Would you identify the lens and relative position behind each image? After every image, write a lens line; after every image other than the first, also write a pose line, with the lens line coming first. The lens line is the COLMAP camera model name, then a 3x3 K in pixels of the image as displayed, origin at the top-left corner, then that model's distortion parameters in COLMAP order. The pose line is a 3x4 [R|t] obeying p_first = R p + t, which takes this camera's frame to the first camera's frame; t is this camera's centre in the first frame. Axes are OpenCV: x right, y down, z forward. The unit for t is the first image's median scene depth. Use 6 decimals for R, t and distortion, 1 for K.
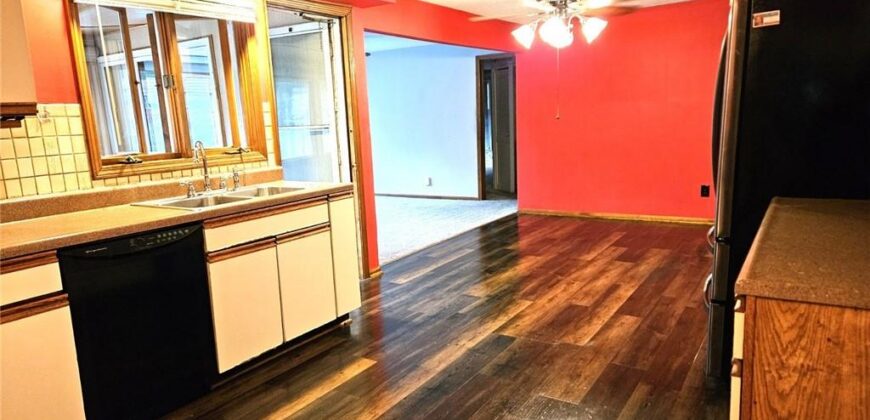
lens RADIAL K [[573.4, 0, 435.0], [0, 573.4, 210.0], [0, 0, 1]] dist [0.033037, -0.002810]
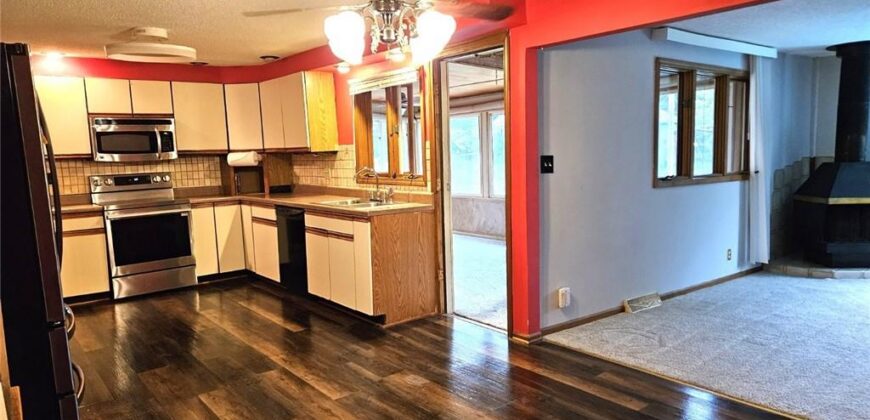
lens RADIAL K [[573.4, 0, 435.0], [0, 573.4, 210.0], [0, 0, 1]] dist [0.033037, -0.002810]
pose [[-0.316826, 0.146063, -0.937169, 0.897236], [-0.117617, 0.974395, 0.191627, -0.283825], [0.941163, 0.170939, -0.291534, 1.420261]]
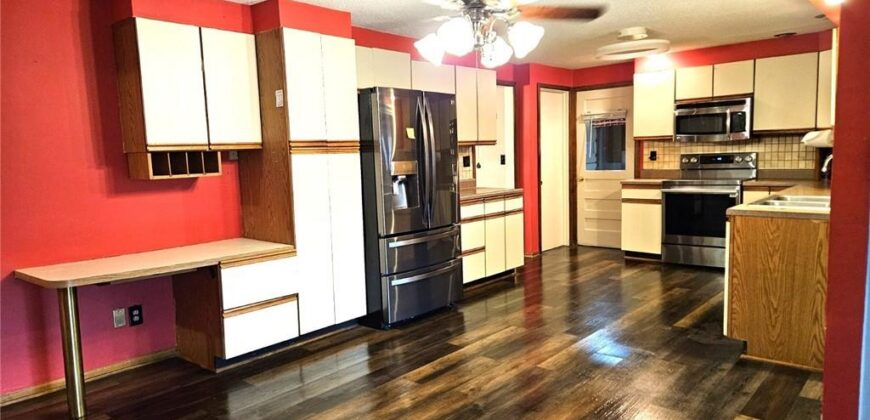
lens RADIAL K [[573.4, 0, 435.0], [0, 573.4, 210.0], [0, 0, 1]] dist [0.033037, -0.002810]
pose [[-0.986511, 0.054604, 0.154317, 0.189045], [0.093911, 0.960942, 0.260330, -0.336801], [-0.134074, 0.271311, -0.953108, 1.932539]]
